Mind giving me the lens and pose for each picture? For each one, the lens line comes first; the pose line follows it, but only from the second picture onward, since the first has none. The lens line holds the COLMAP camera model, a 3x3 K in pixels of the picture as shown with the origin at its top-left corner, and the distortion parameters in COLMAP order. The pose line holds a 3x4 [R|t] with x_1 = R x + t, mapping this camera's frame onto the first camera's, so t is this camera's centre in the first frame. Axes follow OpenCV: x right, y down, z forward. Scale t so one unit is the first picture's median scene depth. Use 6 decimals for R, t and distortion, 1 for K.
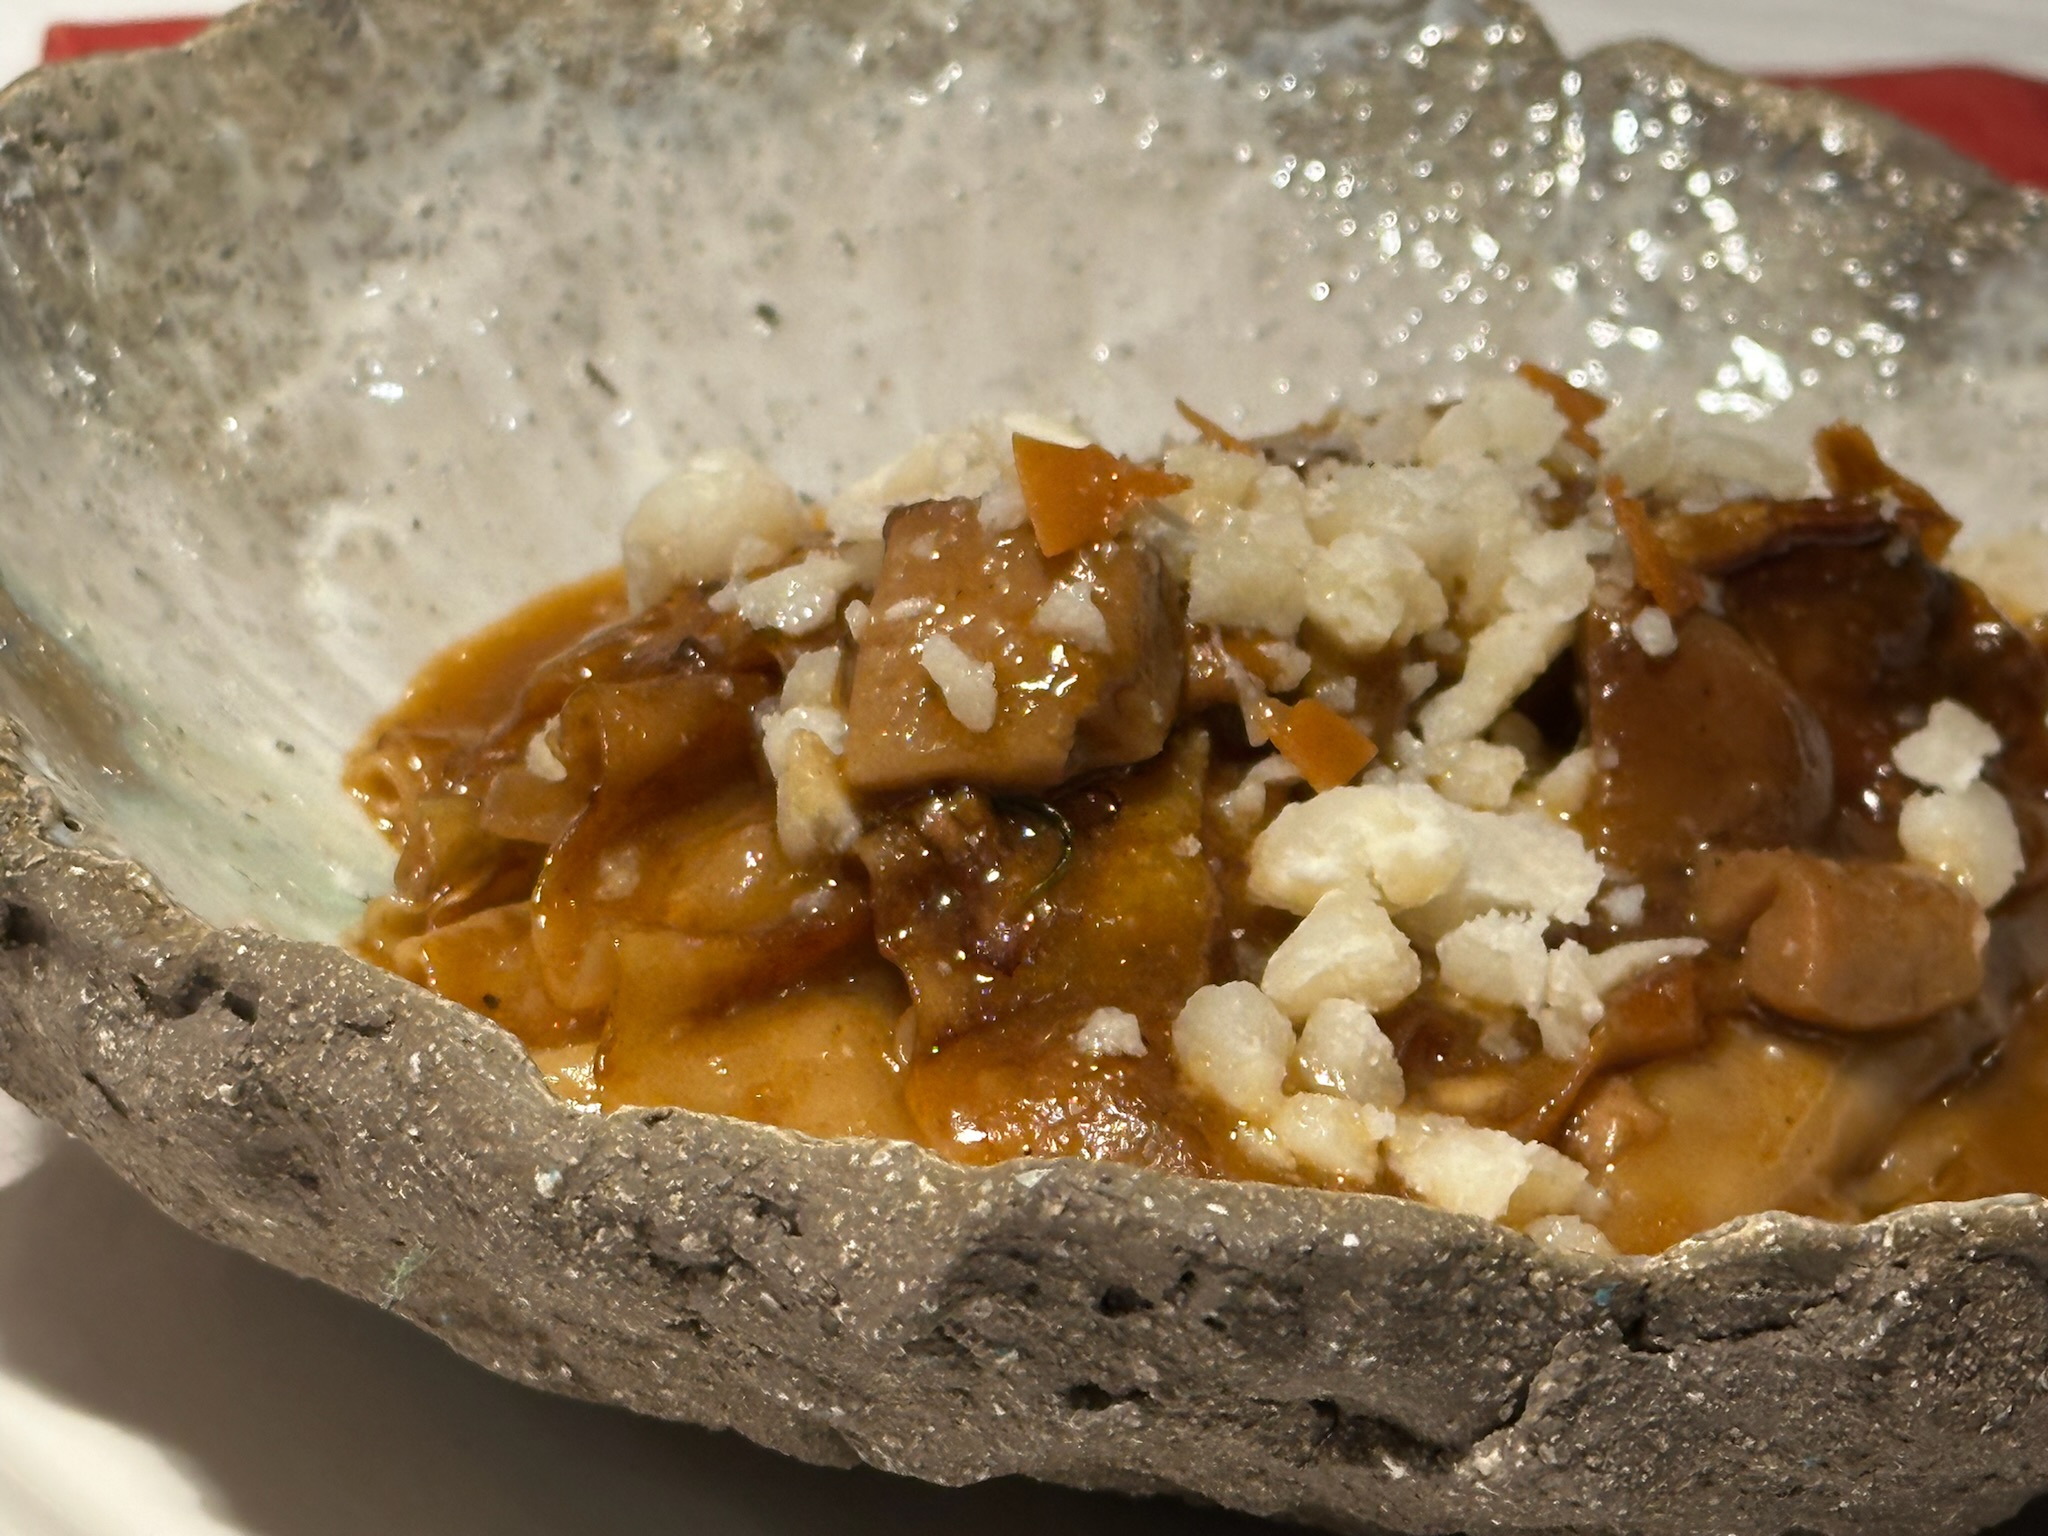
lens RADIAL K [[6451.3, 0, 1035.5], [0, 6451.3, 713.2], [0, 0, 1]] dist [0.035653, 0.000000]
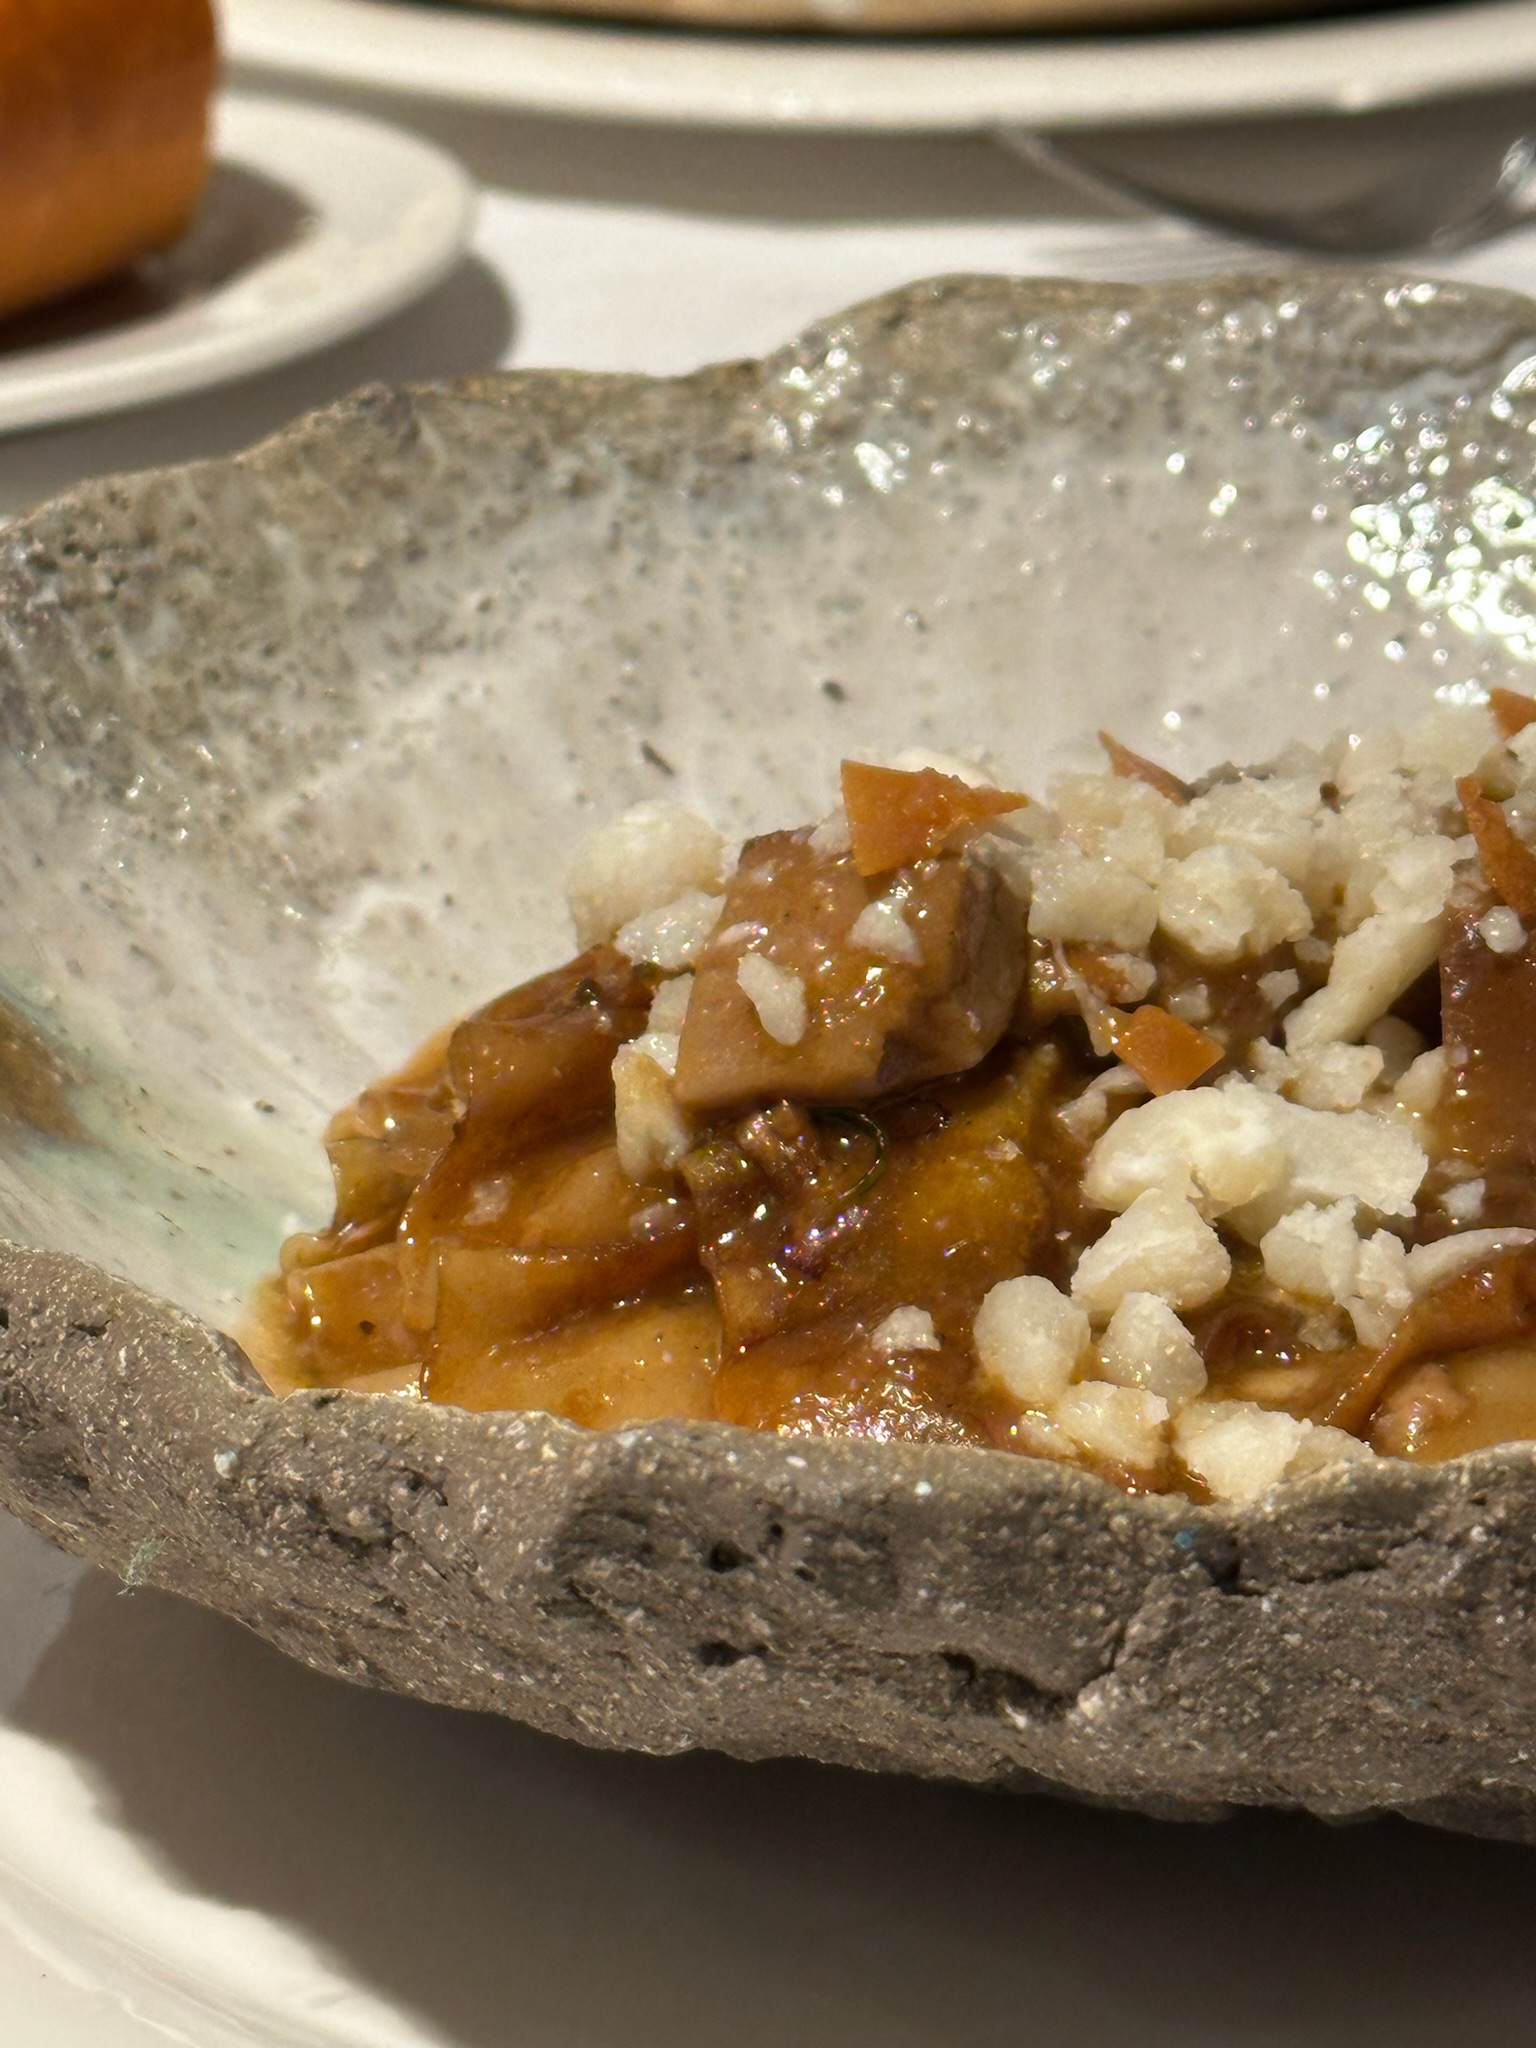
lens RADIAL K [[6451.3, 0, 807.2], [0, 6451.3, 1089.8], [0, 0, 1]] dist [0.035653, 0.000000]
pose [[0.978359, -0.039589, -0.203092, 0.198774], [0.034405, 0.998987, -0.028996, 0.038909], [0.204035, 0.021381, 0.978730, -0.009661]]
